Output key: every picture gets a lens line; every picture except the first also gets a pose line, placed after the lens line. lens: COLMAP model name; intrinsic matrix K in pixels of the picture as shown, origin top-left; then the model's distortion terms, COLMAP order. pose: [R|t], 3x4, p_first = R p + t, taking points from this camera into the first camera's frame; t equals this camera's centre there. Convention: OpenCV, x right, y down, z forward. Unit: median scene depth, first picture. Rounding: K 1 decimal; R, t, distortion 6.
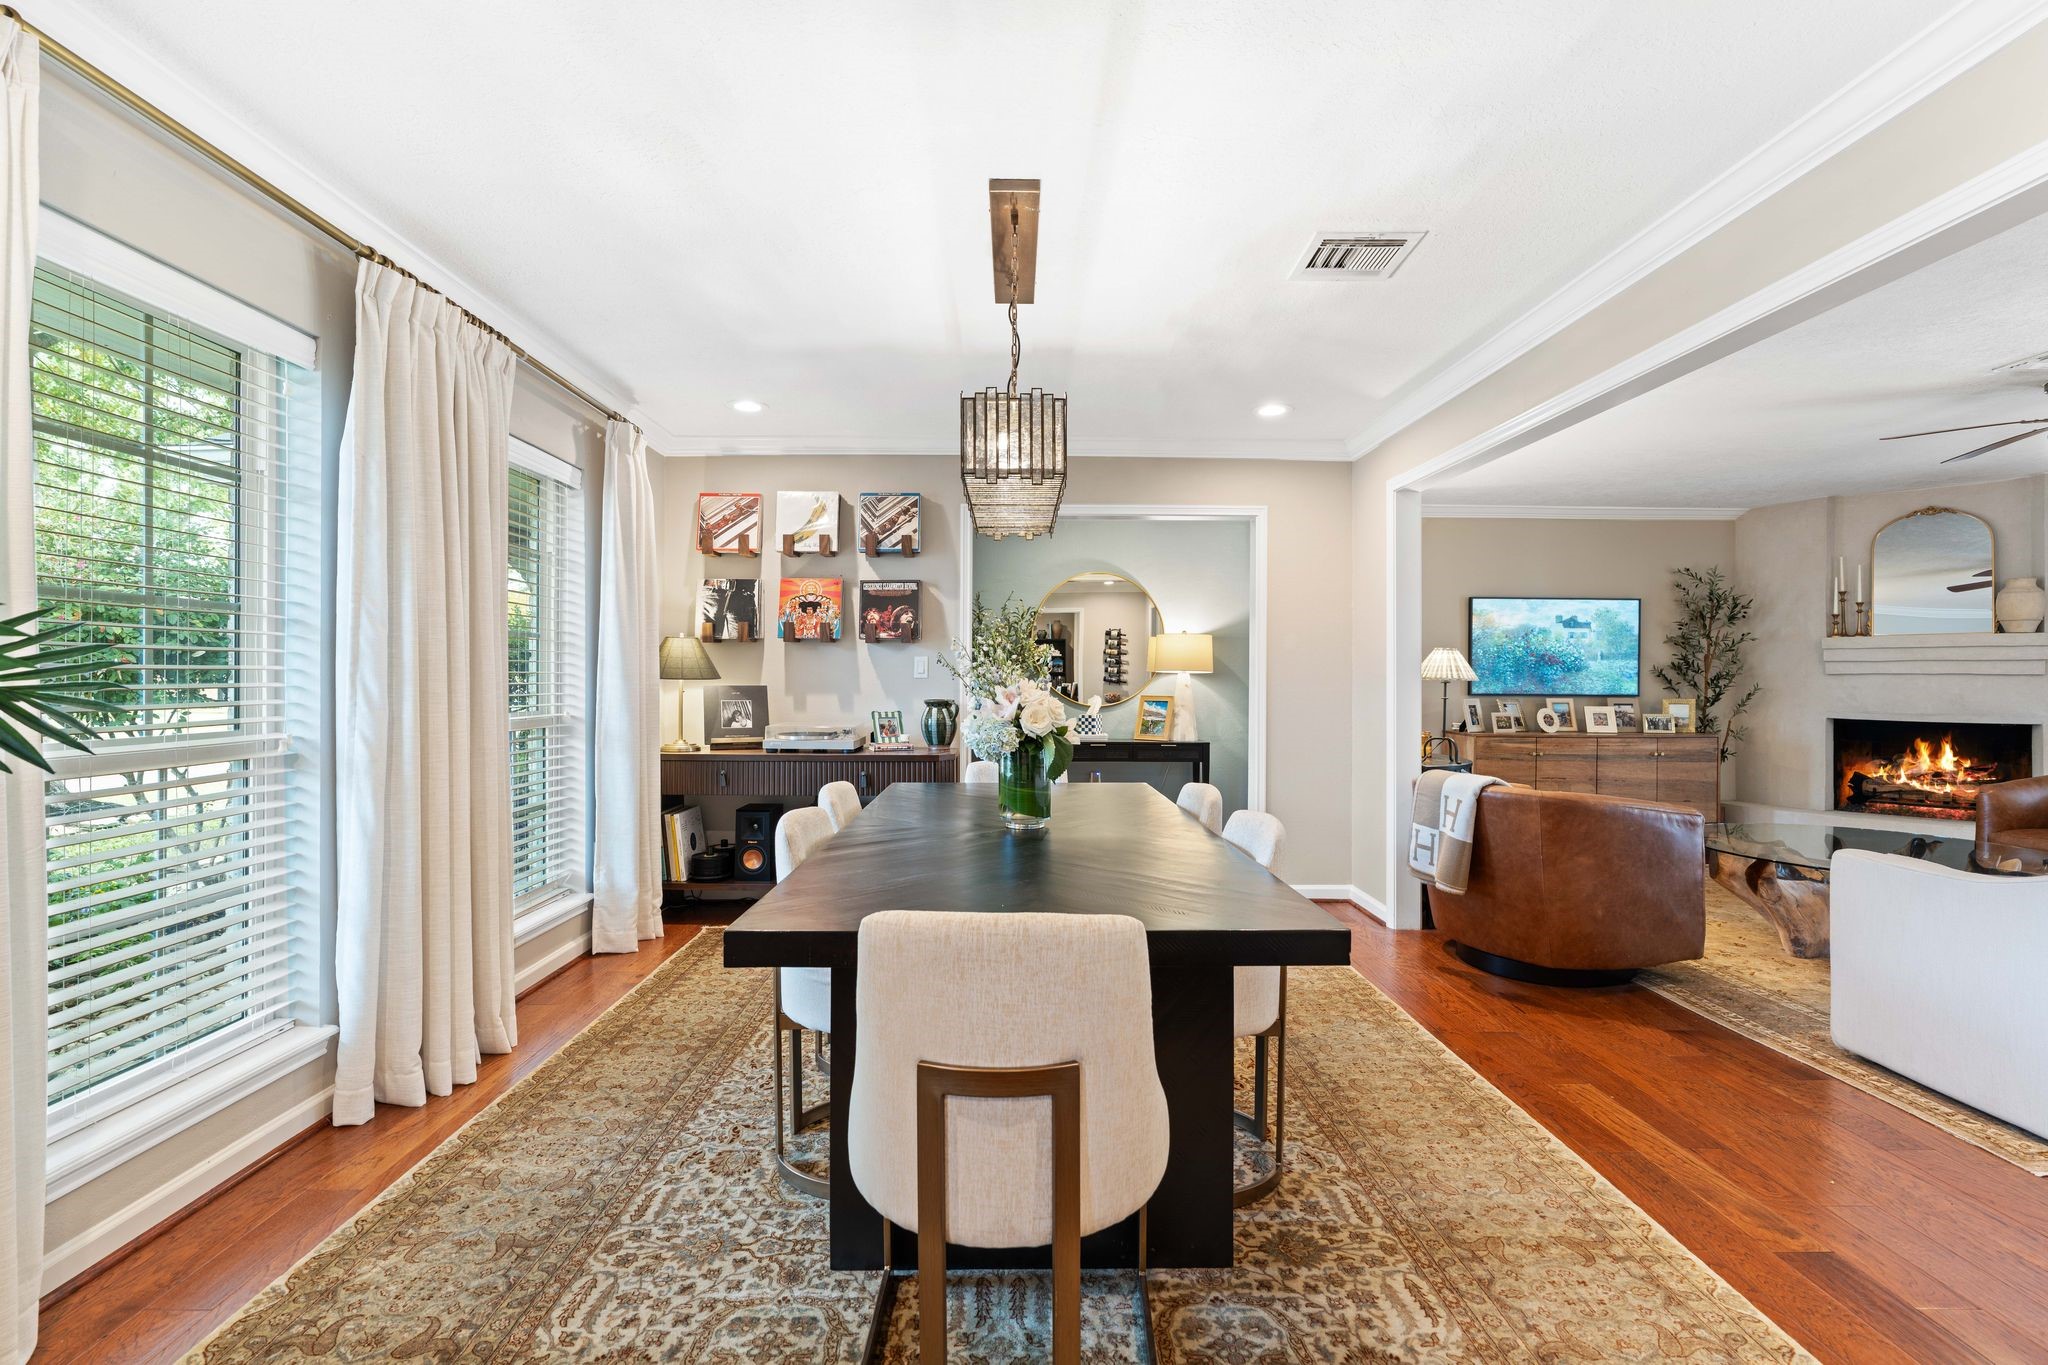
lens RADIAL K [[922.6, 0, 1020.2], [0, 922.6, 677.9], [0, 0, 1]] dist [-0.008299, 0.000919]
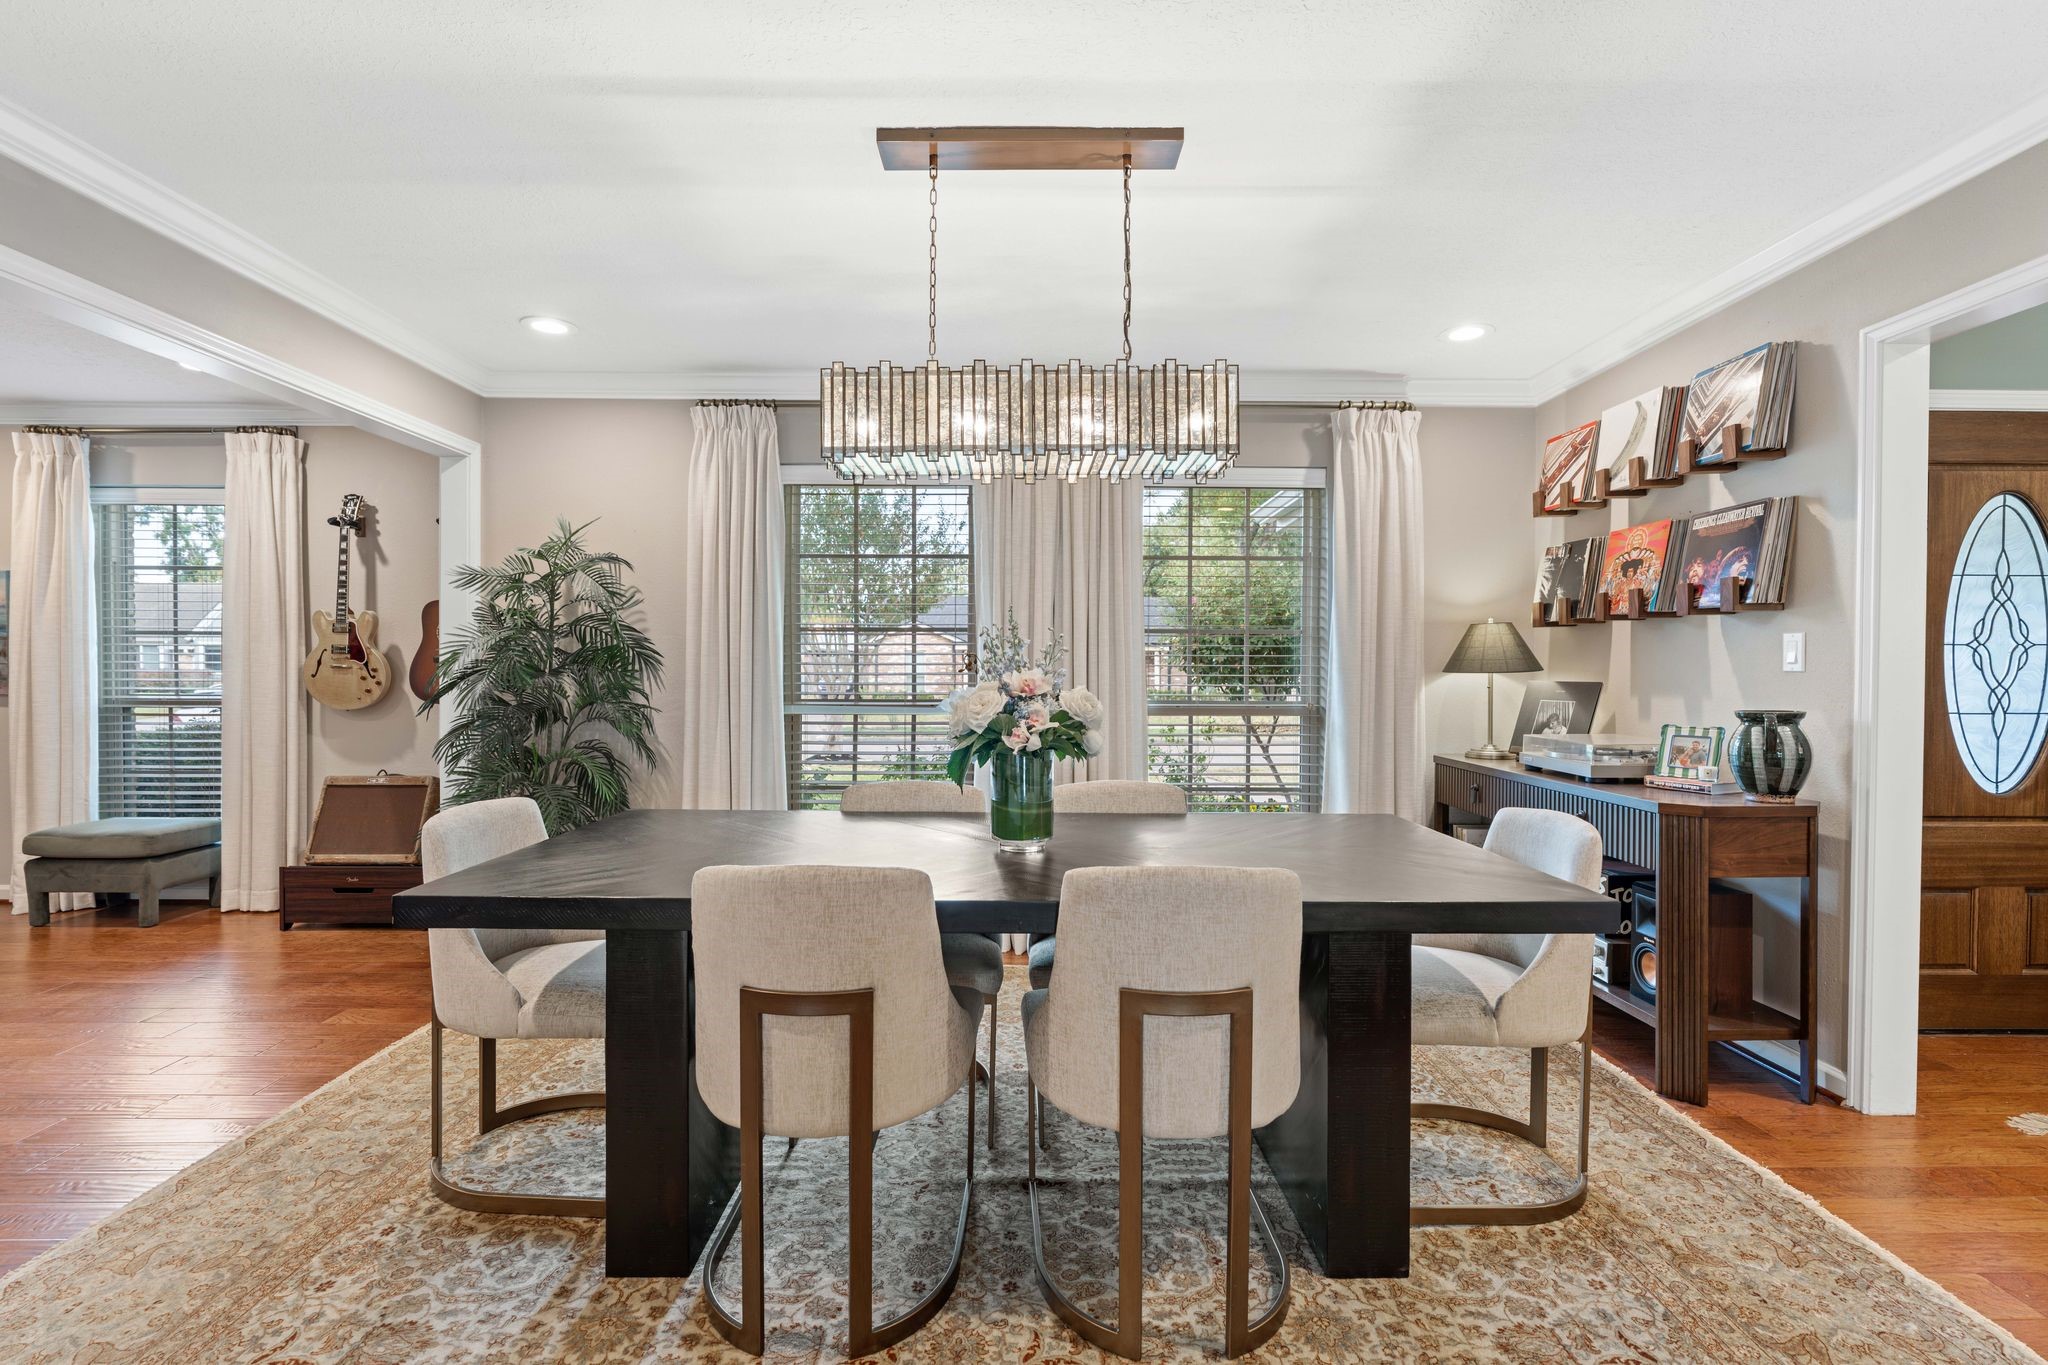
lens RADIAL K [[922.6, 0, 1030.8], [0, 922.6, 681.5], [0, 0, 1]] dist [-0.008299, 0.000919]
pose [[0.003367, 0.011001, -0.999934, 0.455199], [-0.008145, 0.999907, 0.010973, 0.003683], [0.999961, 0.008108, 0.003456, 0.553056]]
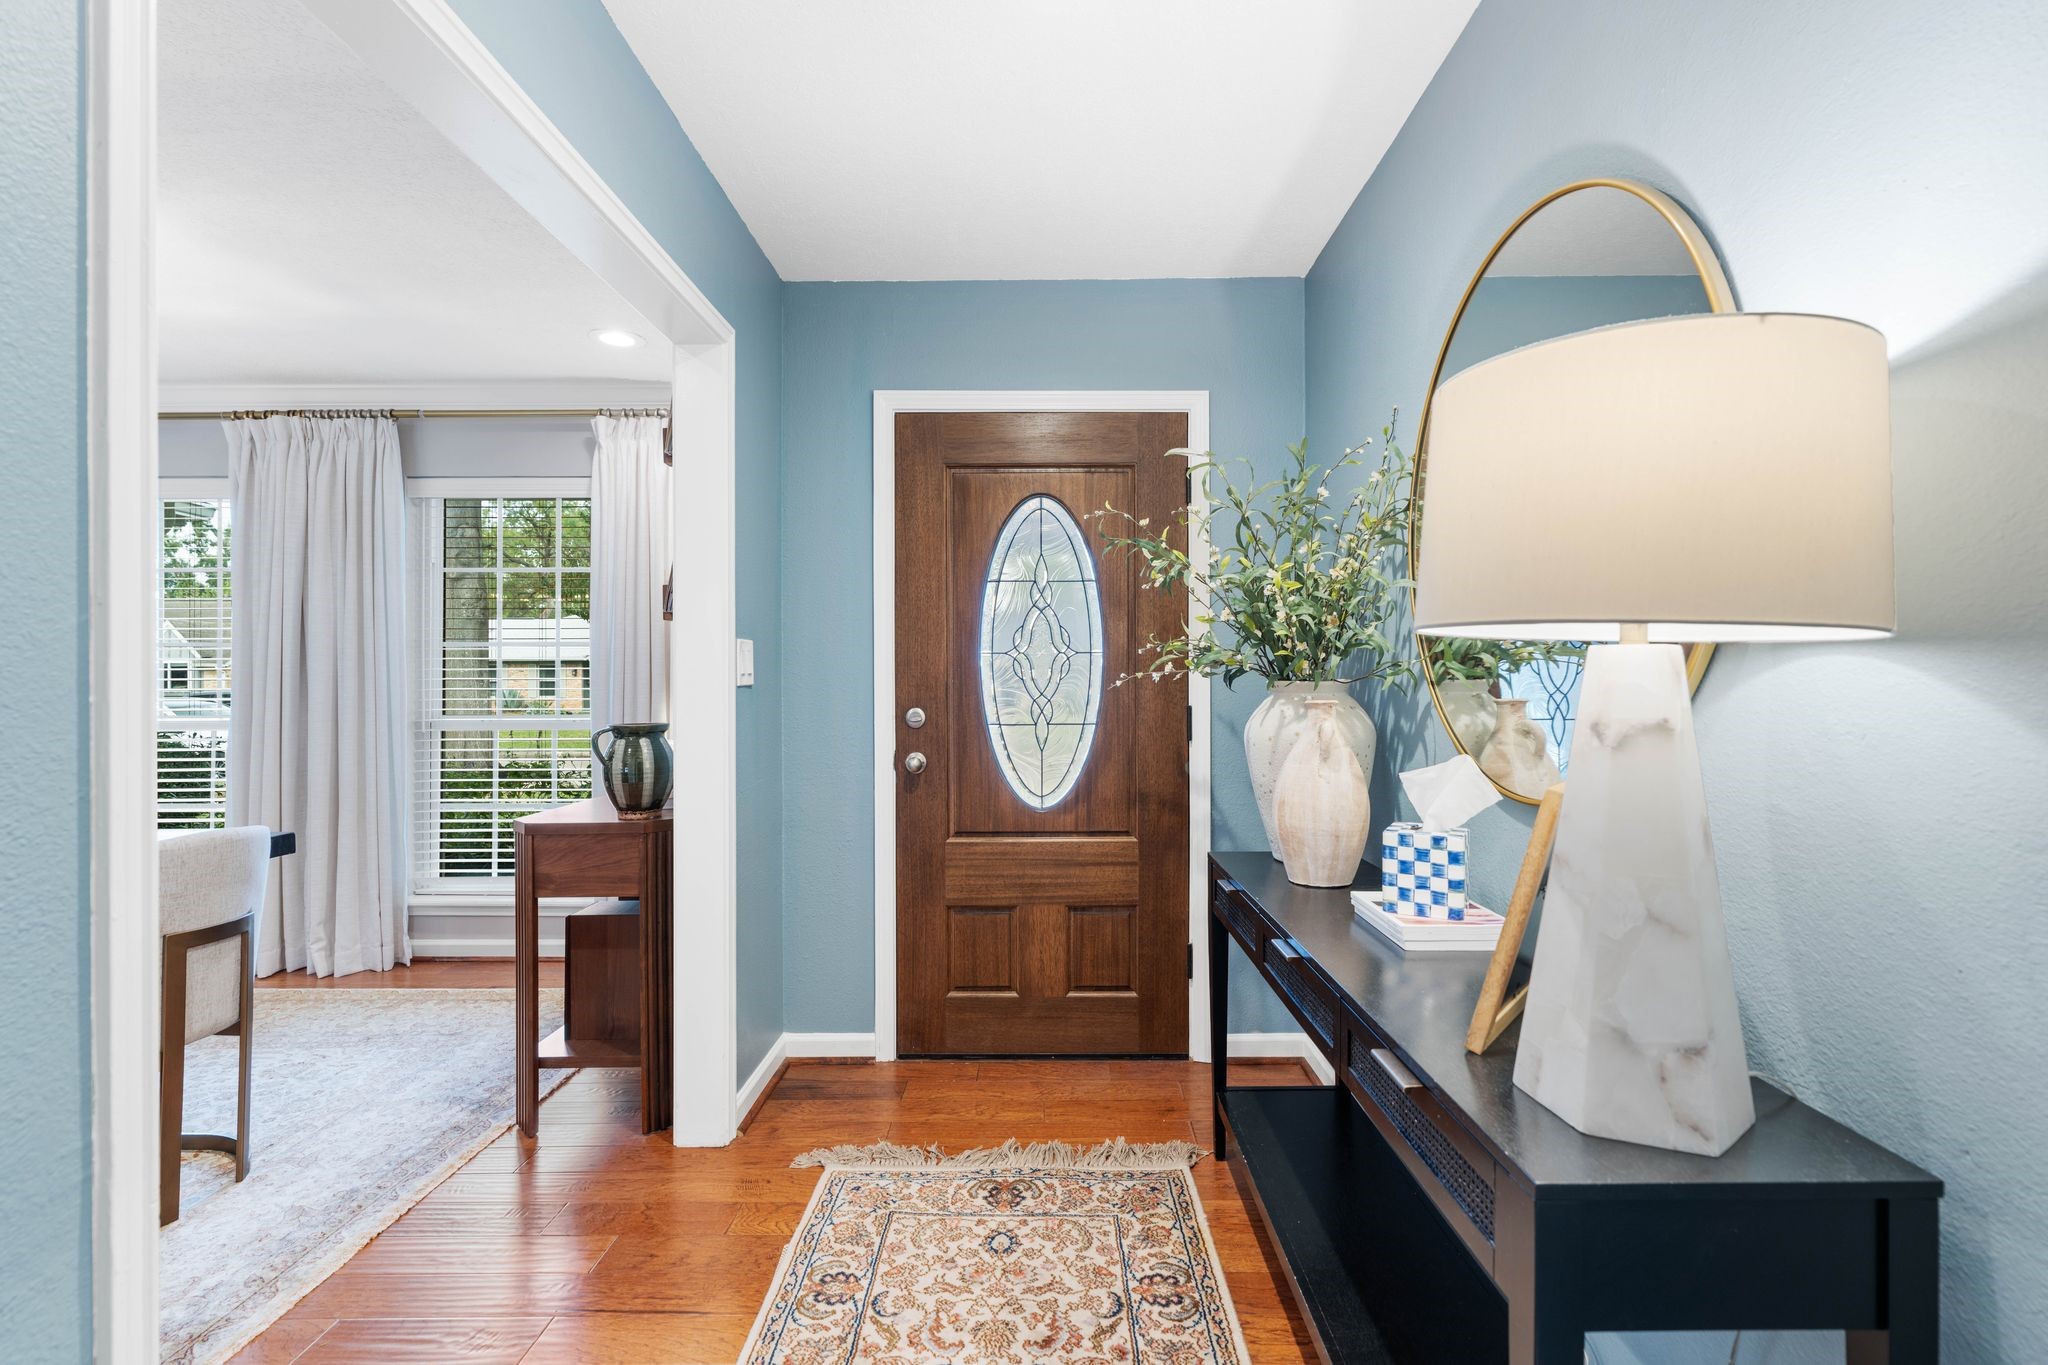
lens RADIAL K [[922.6, 0, 1012.1], [0, 922.6, 673.5], [0, 0, 1]] dist [-0.008299, 0.000919]
pose [[-0.017659, -0.006692, -0.999822, 0.439658], [-0.001356, 0.999977, -0.006670, -0.002171], [0.999843, 0.001238, -0.017668, 1.199568]]
